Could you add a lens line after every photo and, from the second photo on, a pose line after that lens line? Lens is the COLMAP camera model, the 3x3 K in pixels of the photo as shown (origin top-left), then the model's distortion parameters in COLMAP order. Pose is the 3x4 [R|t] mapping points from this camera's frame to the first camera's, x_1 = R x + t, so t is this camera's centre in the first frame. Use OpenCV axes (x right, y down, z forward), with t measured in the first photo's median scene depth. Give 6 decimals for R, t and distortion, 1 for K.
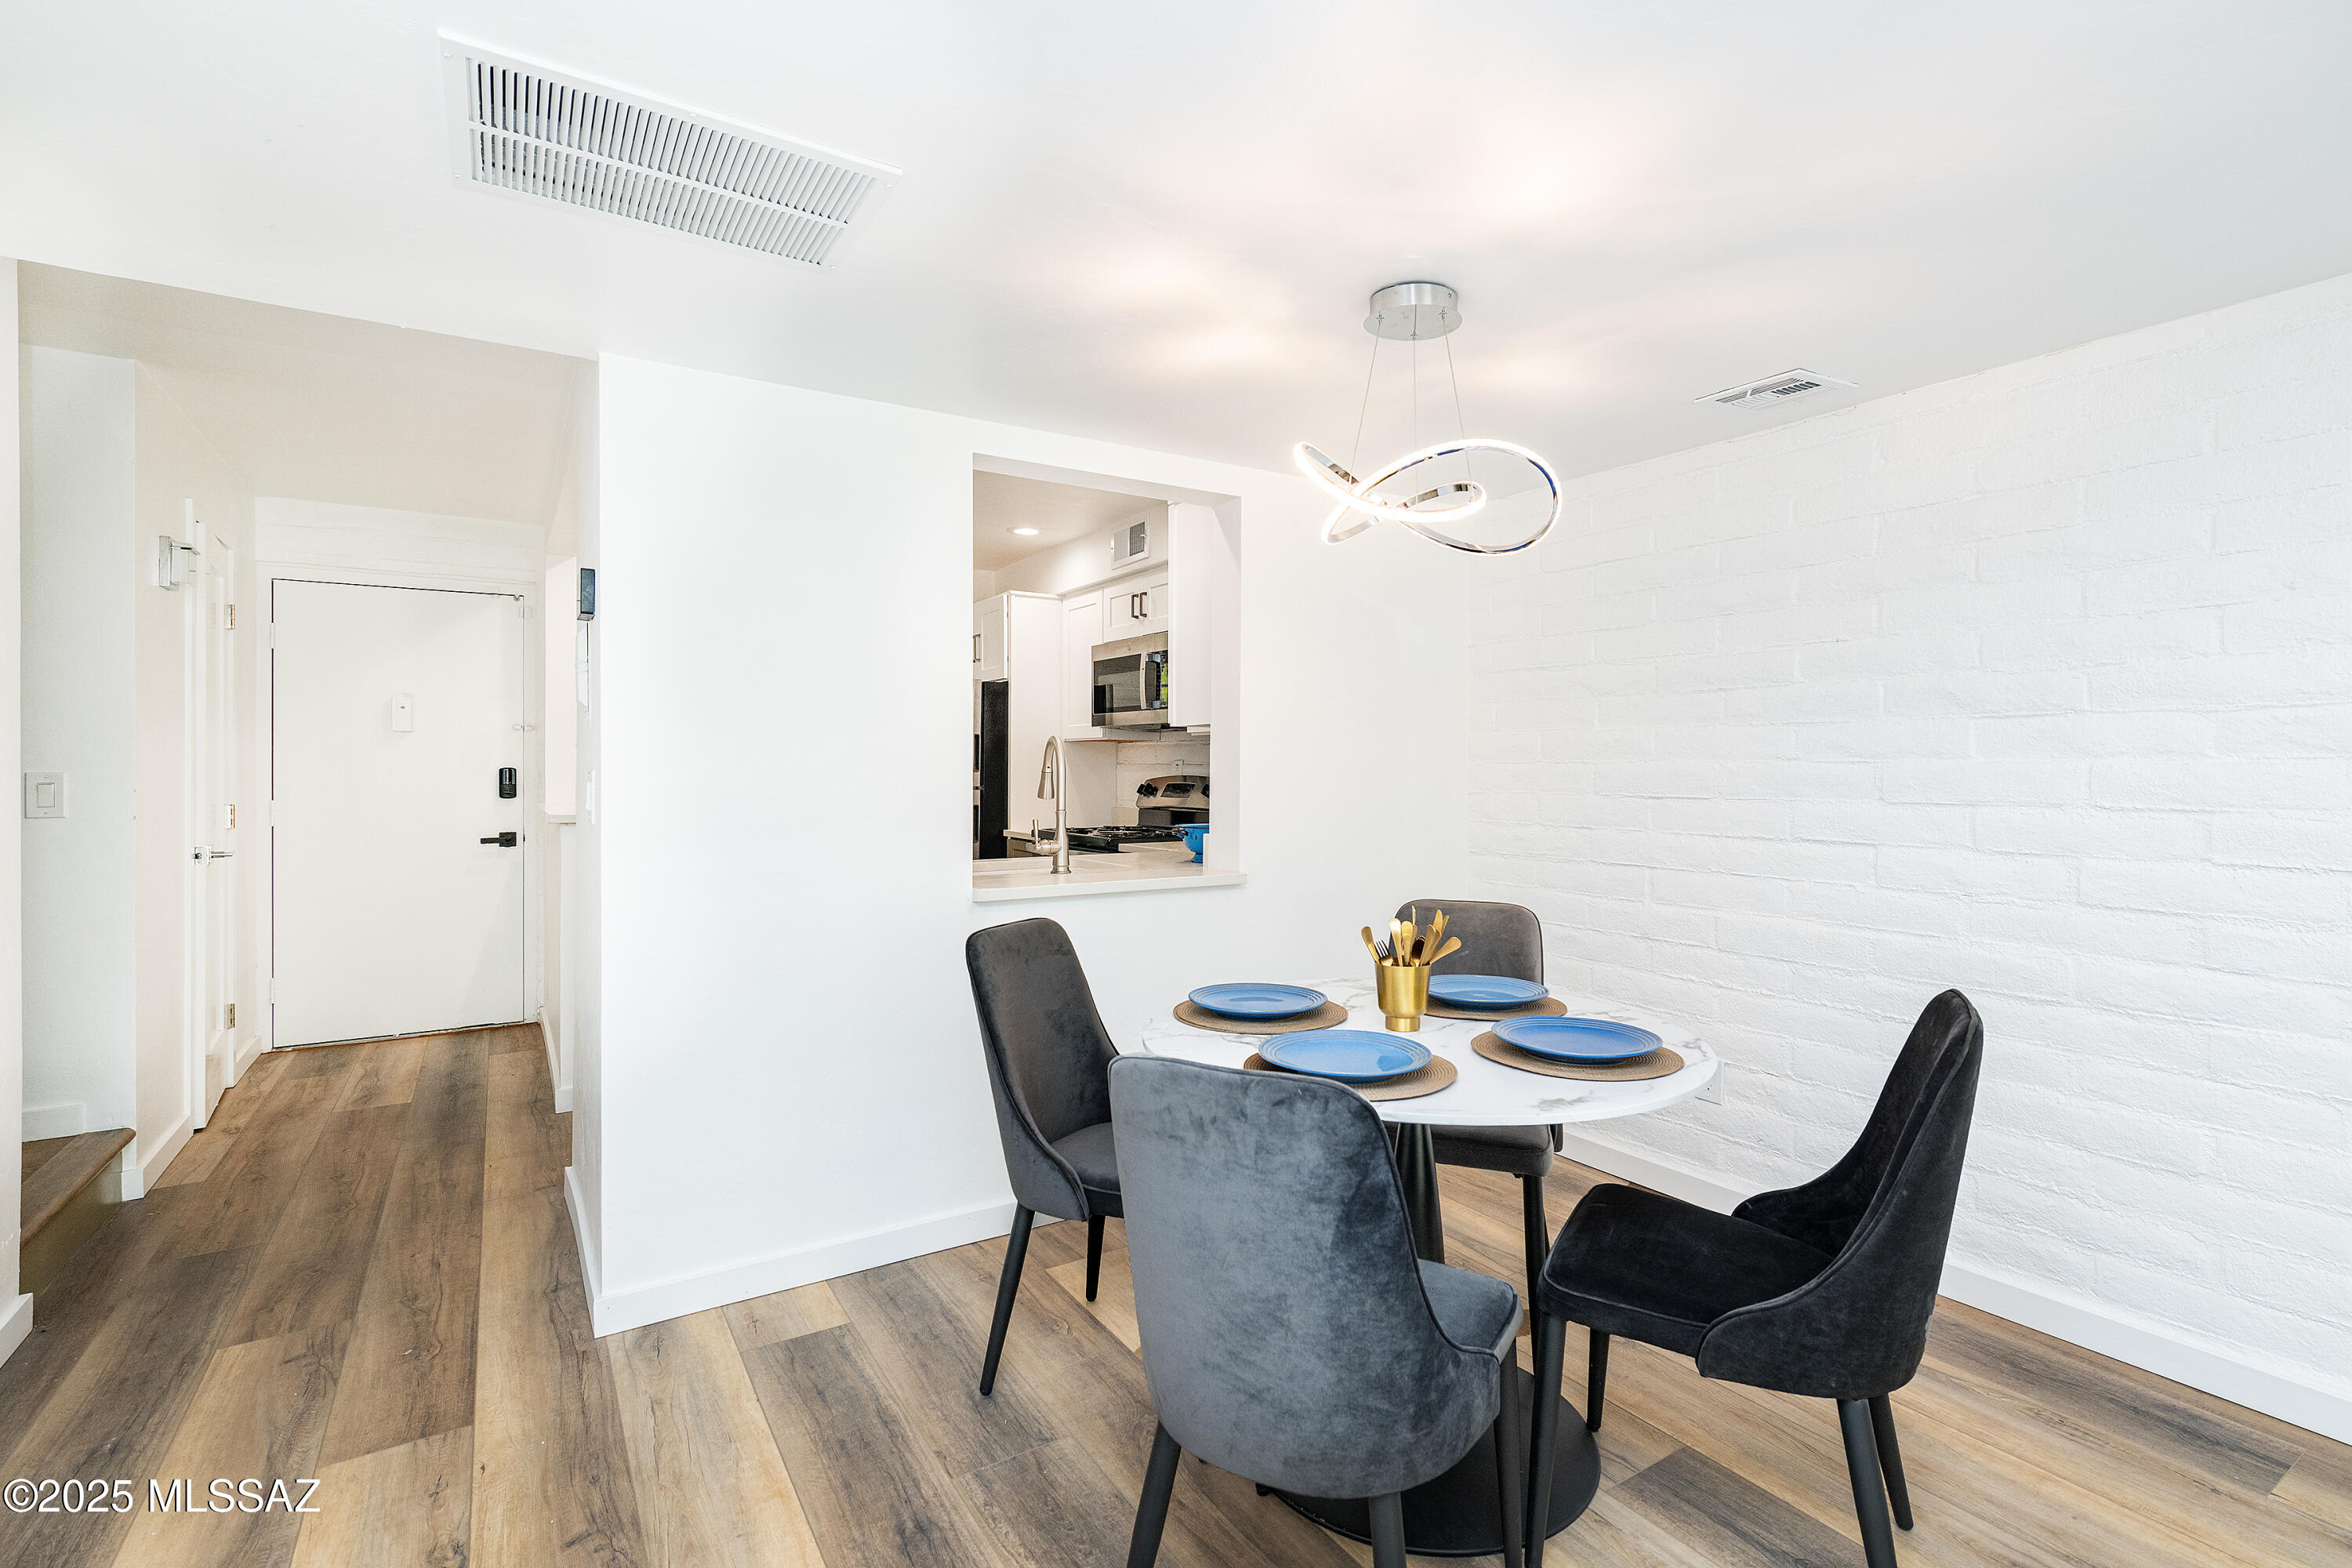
lens RADIAL K [[1073.4, 0, 1179.1], [0, 1073.4, 751.9], [0, 0, 1]] dist [-0.000446, -0.000024]
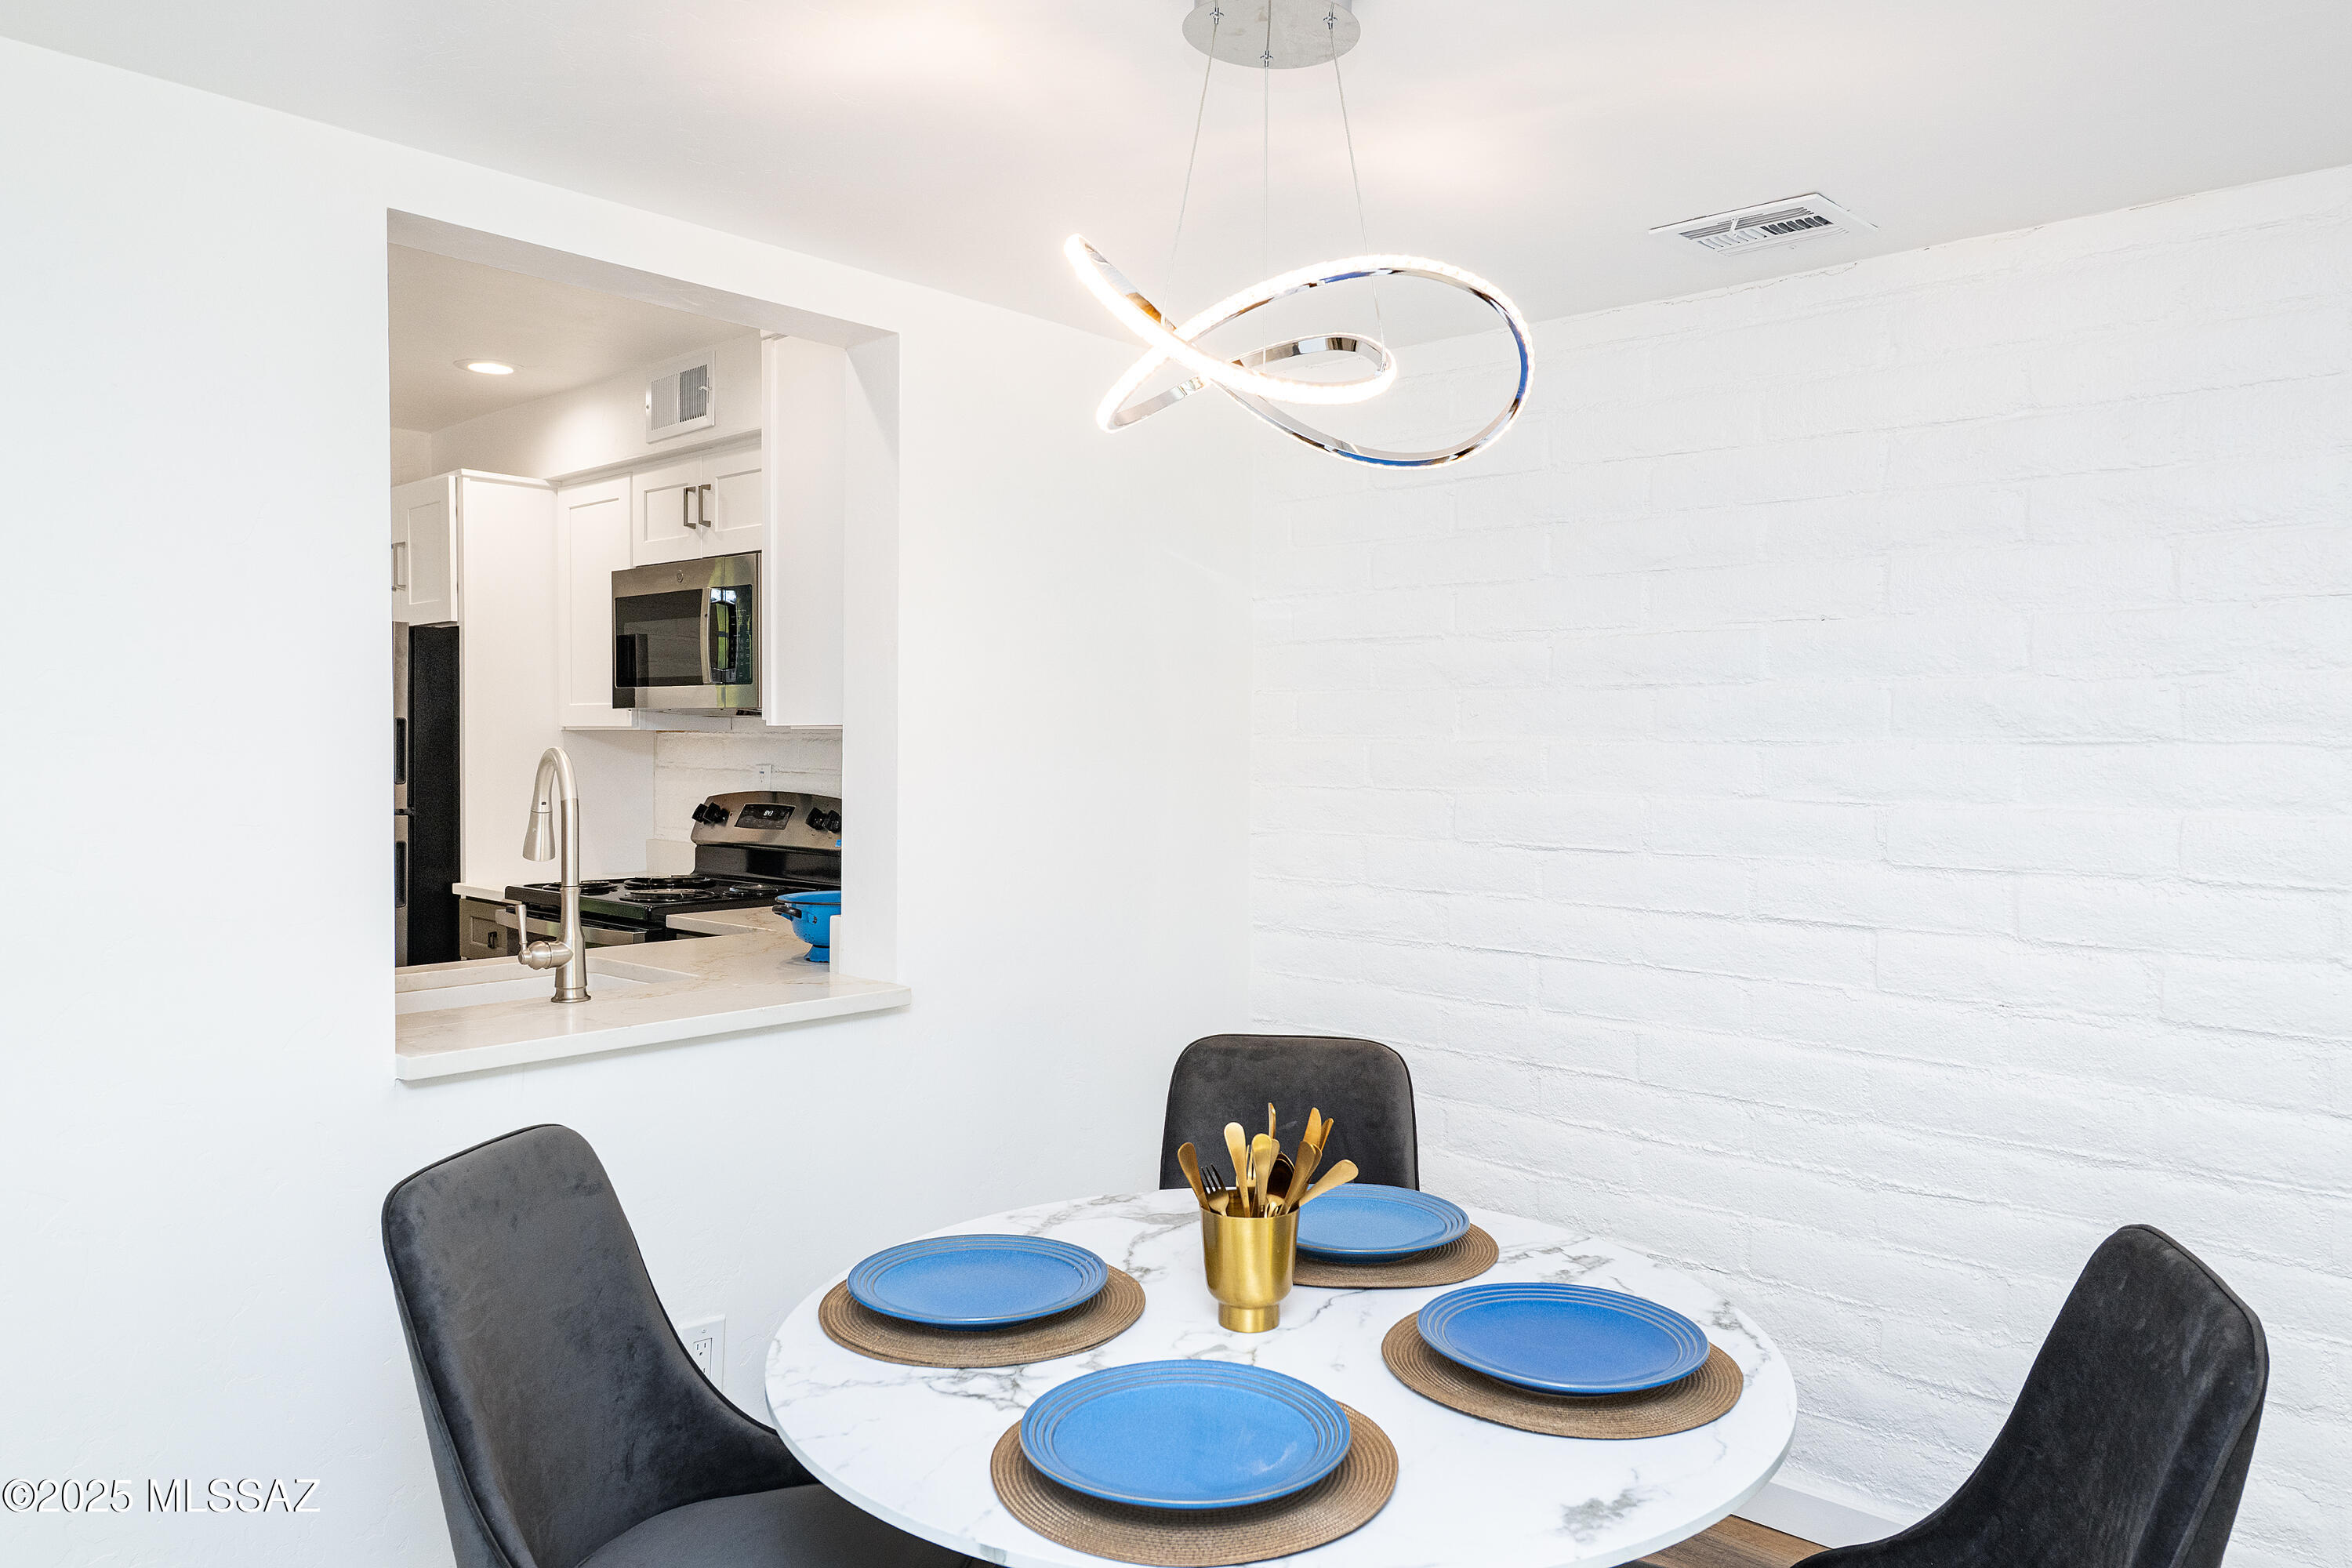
lens RADIAL K [[1586.6, 0, 1176.0], [0, 1586.6, 784.0], [0, 0, 1]] dist [-0.004330, 0.000308]
pose [[0.964085, -0.002419, 0.265584, -0.025835], [-0.007481, 0.999314, 0.036259, -0.028772], [-0.265489, -0.036944, 0.963406, 0.135626]]
